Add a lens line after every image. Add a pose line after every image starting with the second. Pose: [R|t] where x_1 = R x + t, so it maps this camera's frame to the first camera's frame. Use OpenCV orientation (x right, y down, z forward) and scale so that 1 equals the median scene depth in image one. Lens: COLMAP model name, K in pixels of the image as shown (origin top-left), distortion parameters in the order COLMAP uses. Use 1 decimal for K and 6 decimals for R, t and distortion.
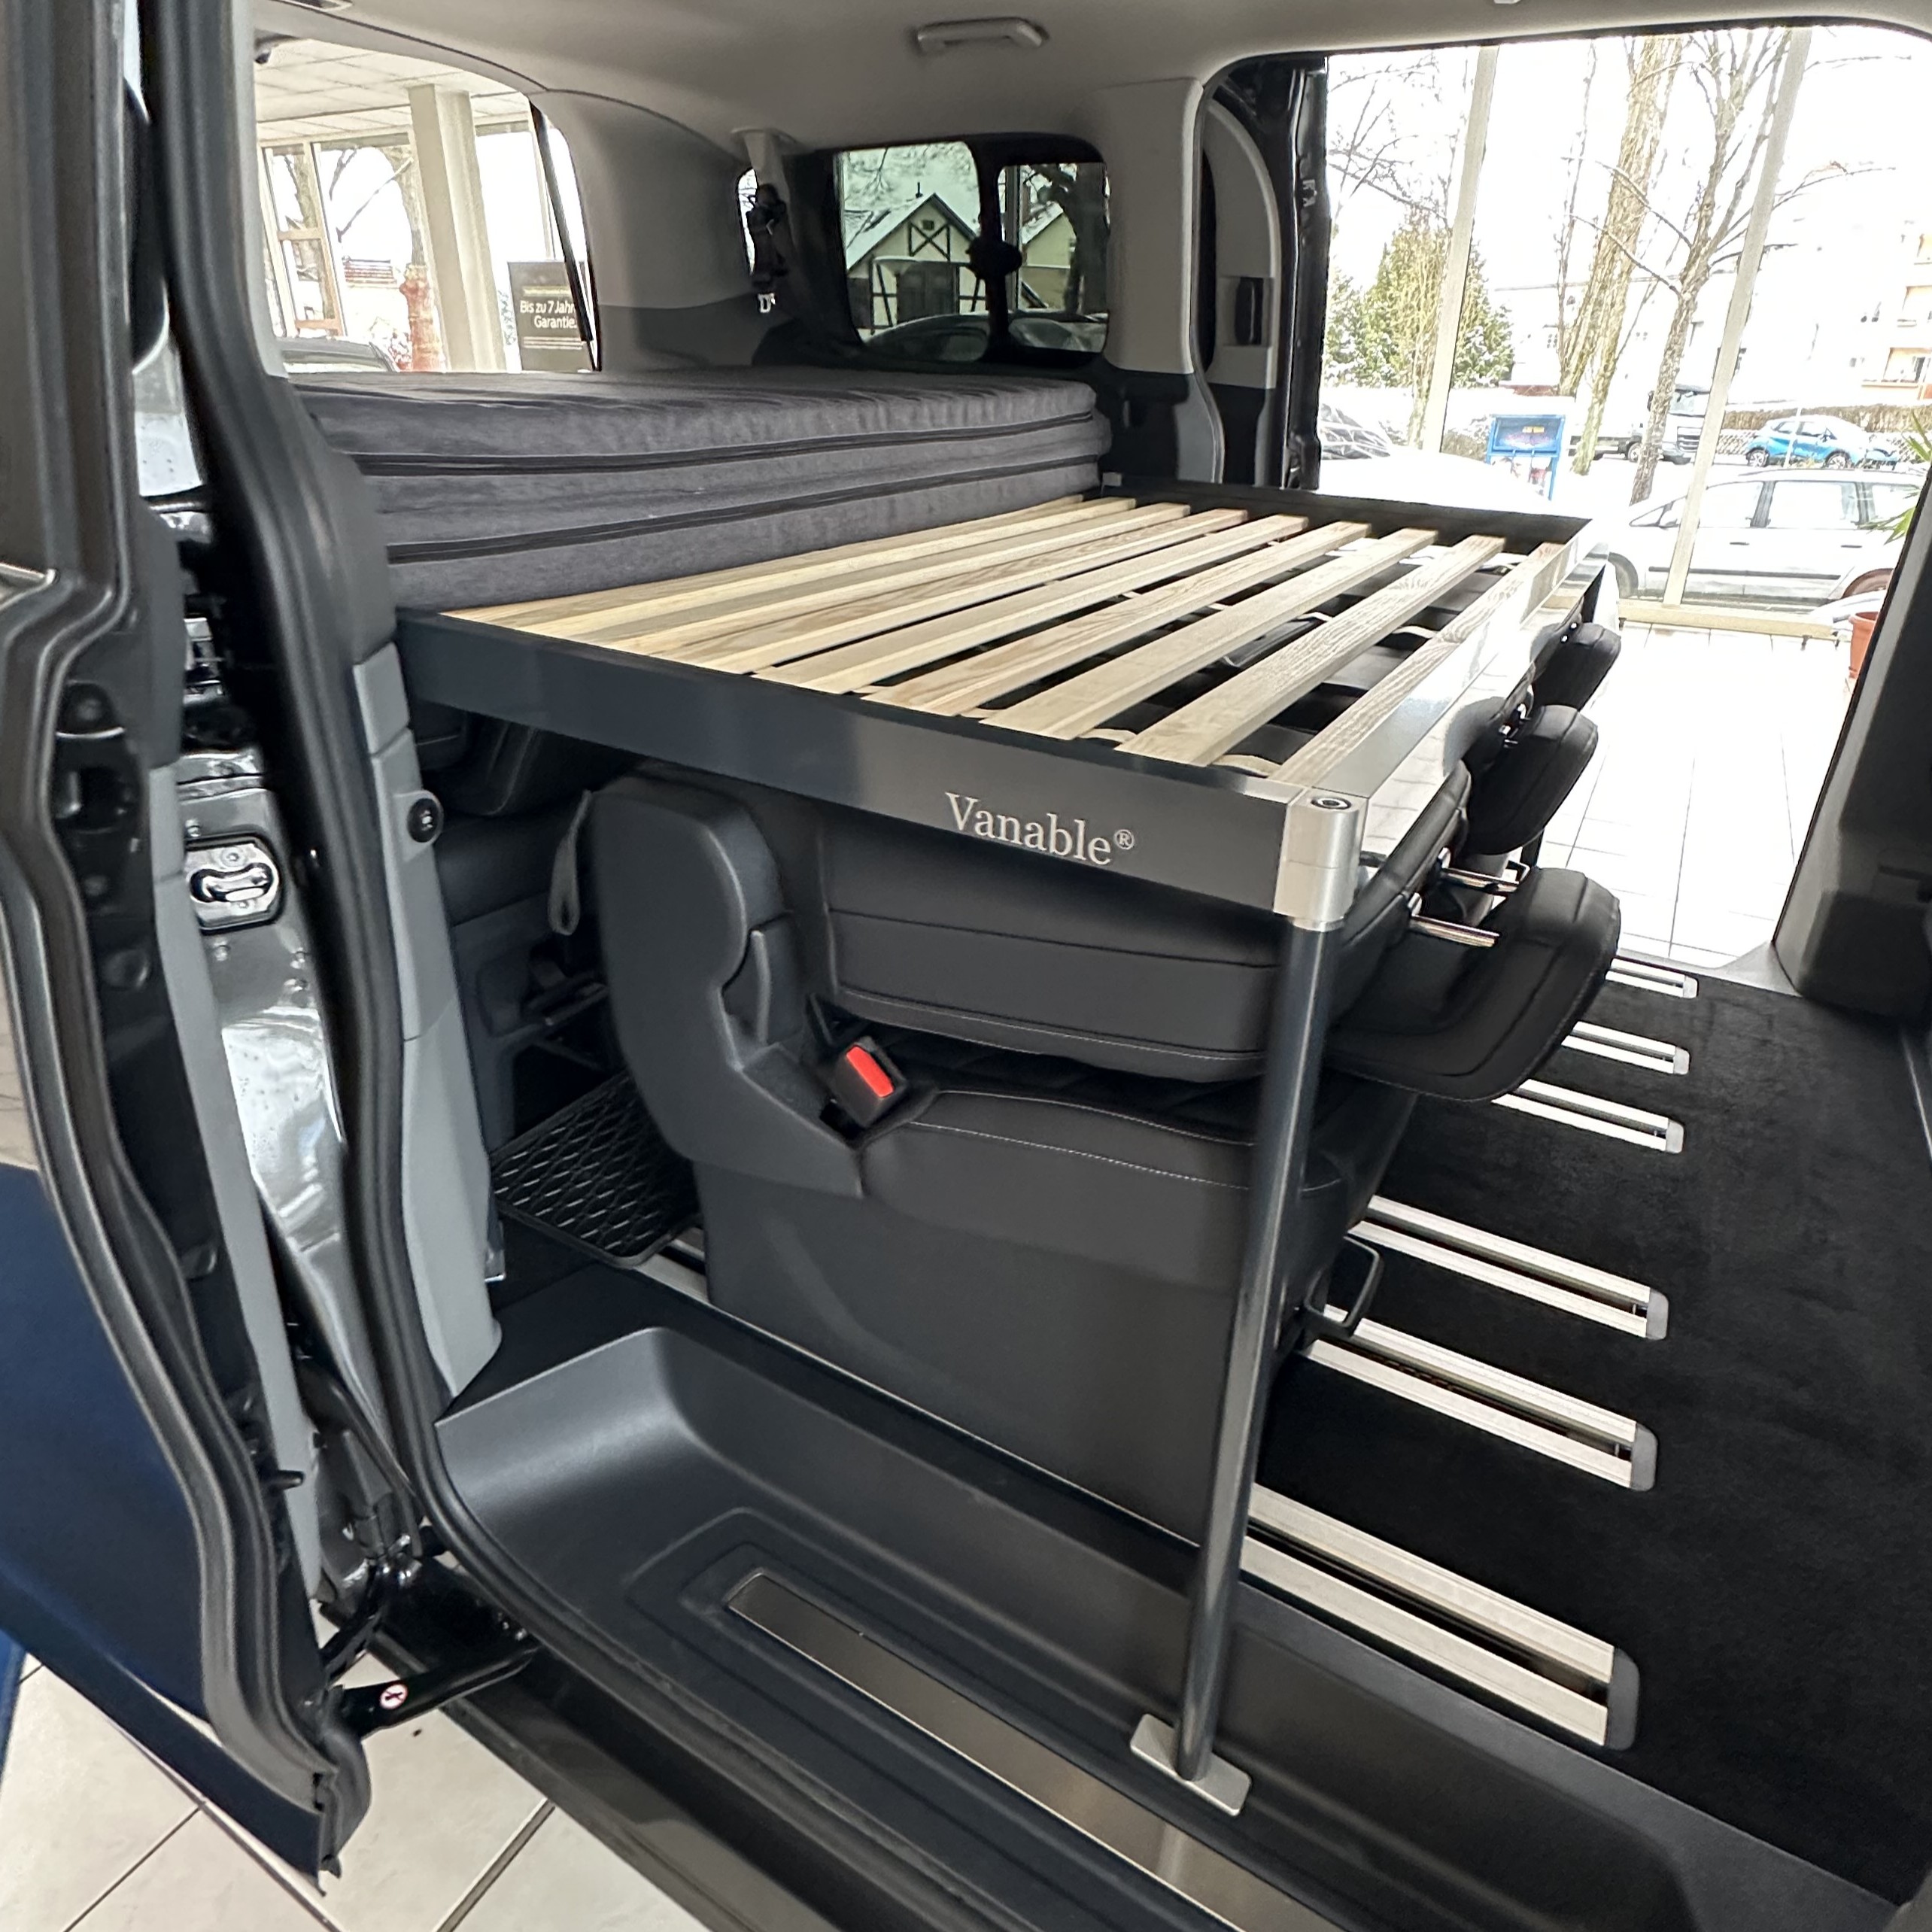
lens RADIAL K [[1202.7, 0, 1017.2], [0, 1202.7, 878.7], [0, 0, 1]] dist [-0.000730, -0.001084]
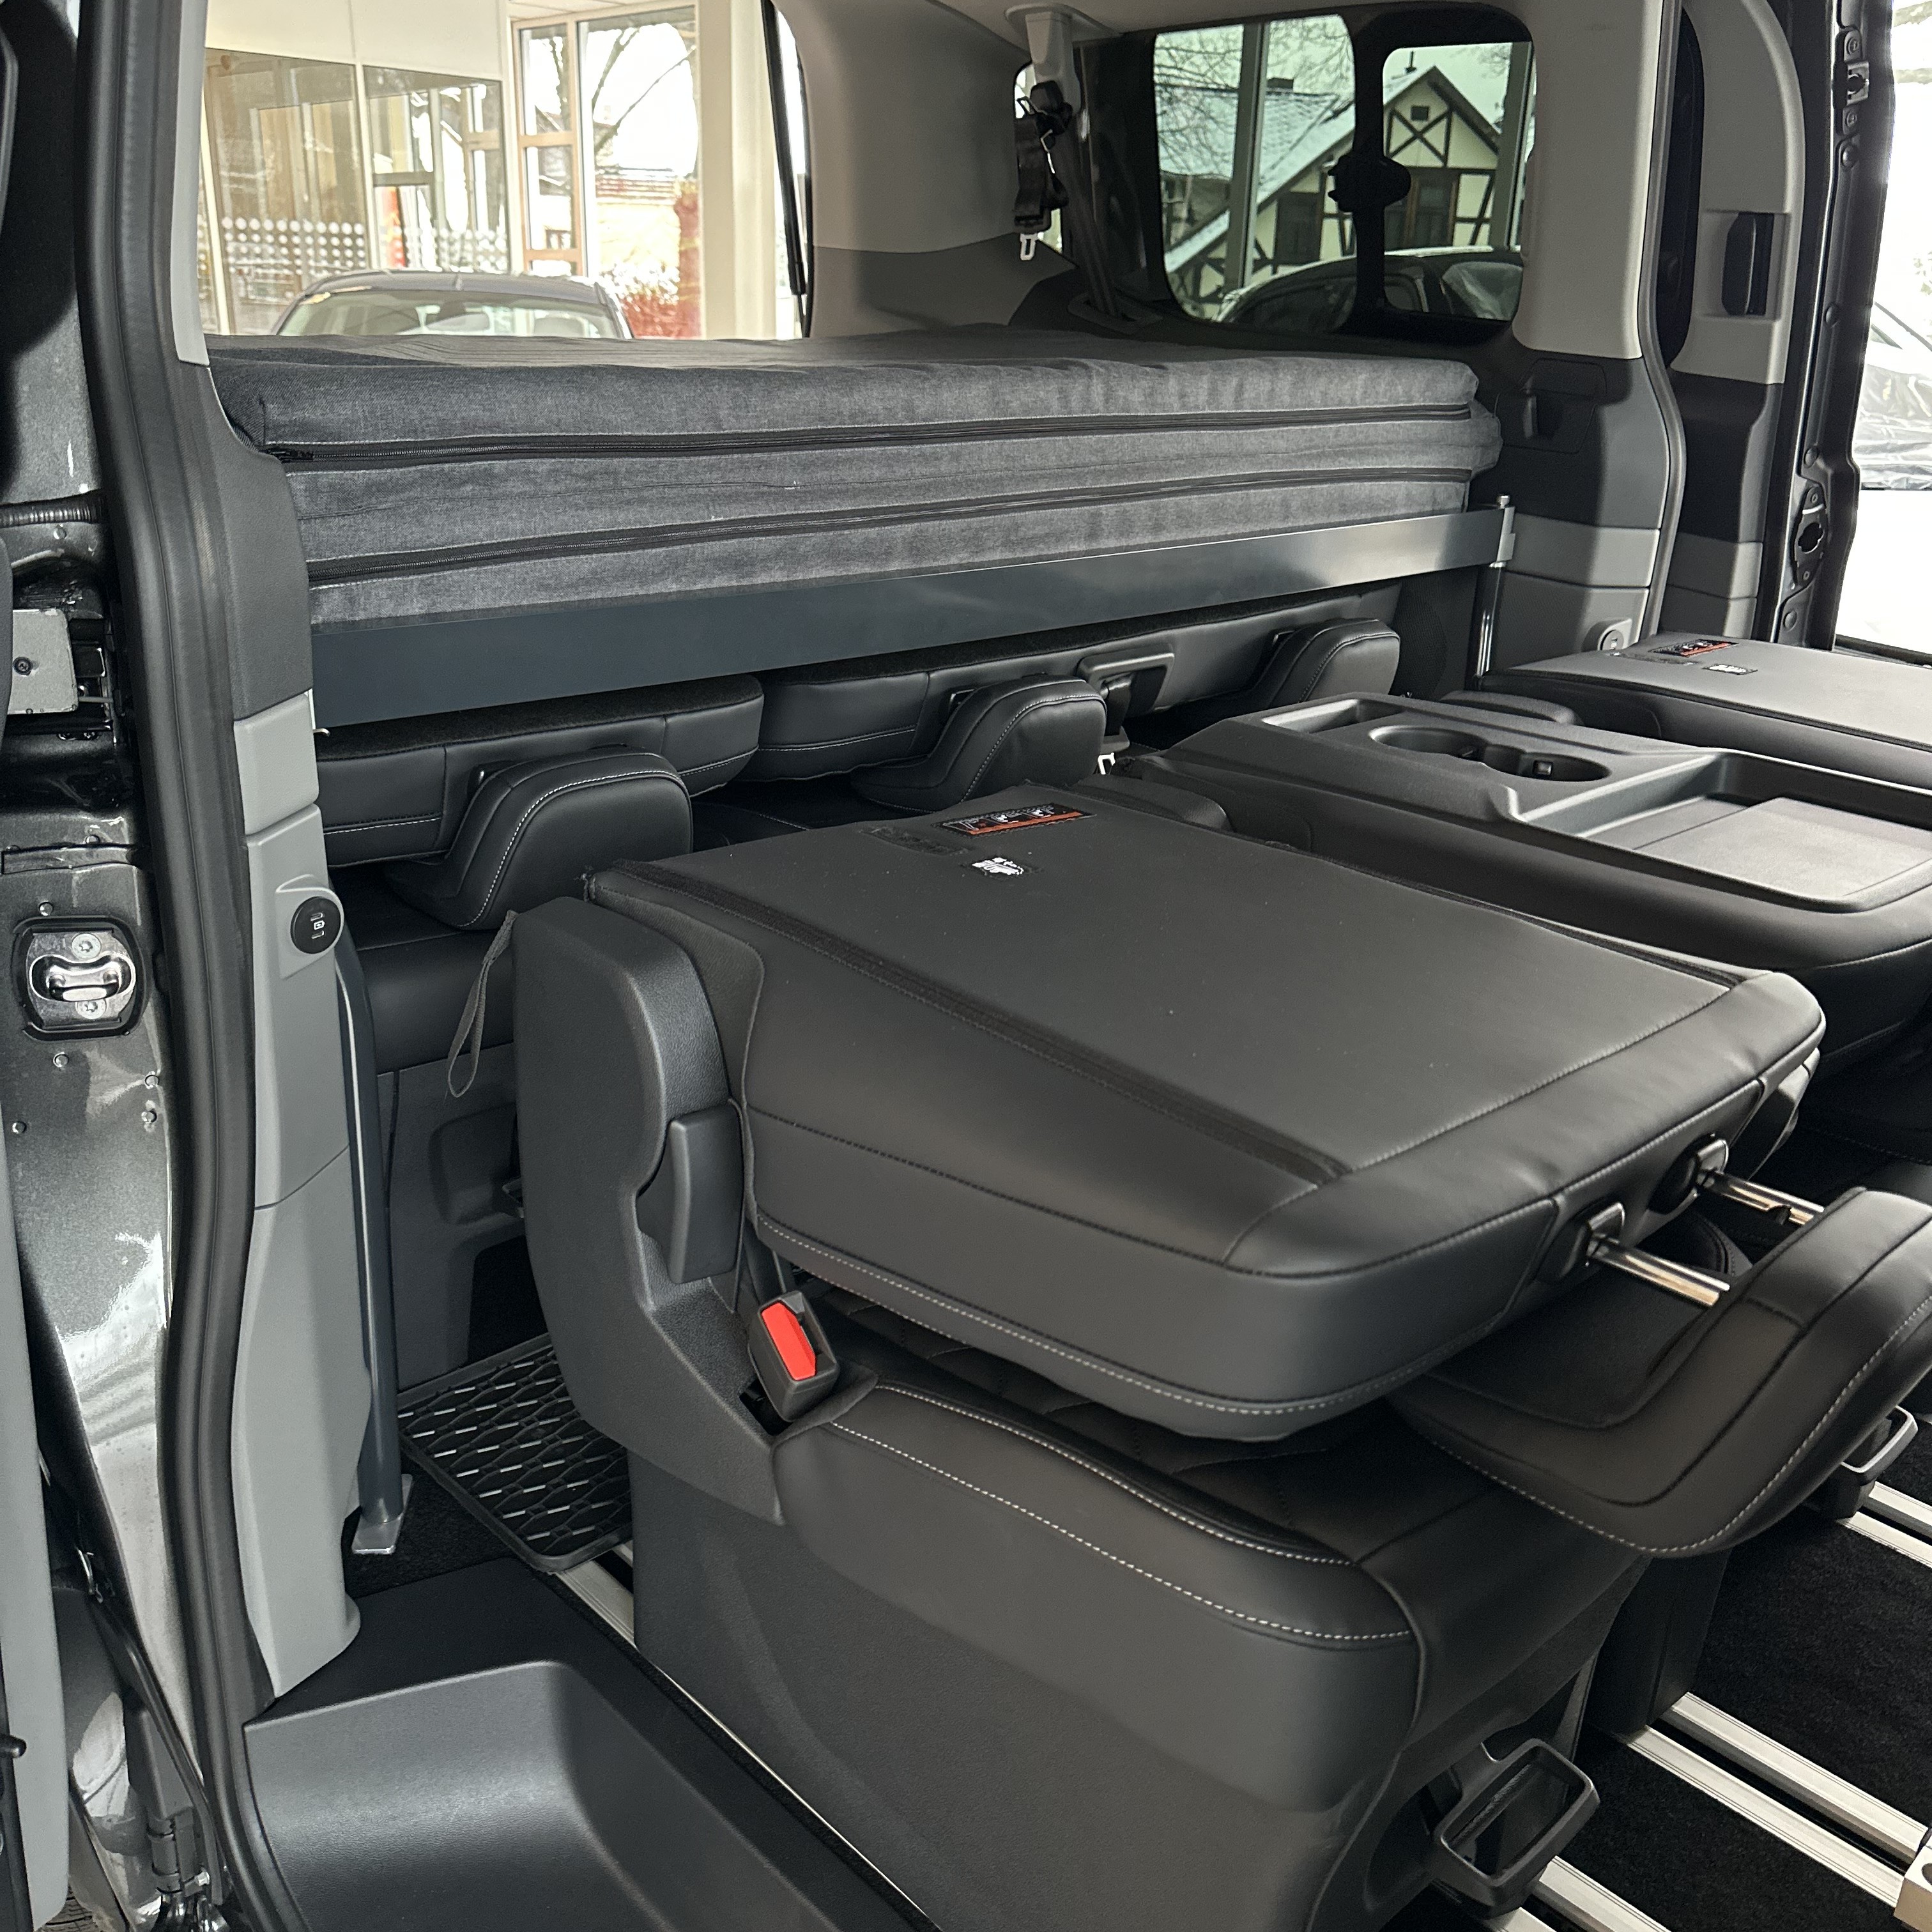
lens RADIAL K [[1803.9, 0, 966.0], [0, 1803.9, 966.0], [0, 0, 1]] dist [0.073798, -0.104604]
pose [[0.957820, 0.109750, -0.265587, 0.190780], [-0.125854, 0.991057, -0.044342, -0.020264], [0.258346, 0.075896, 0.963067, -0.011976]]
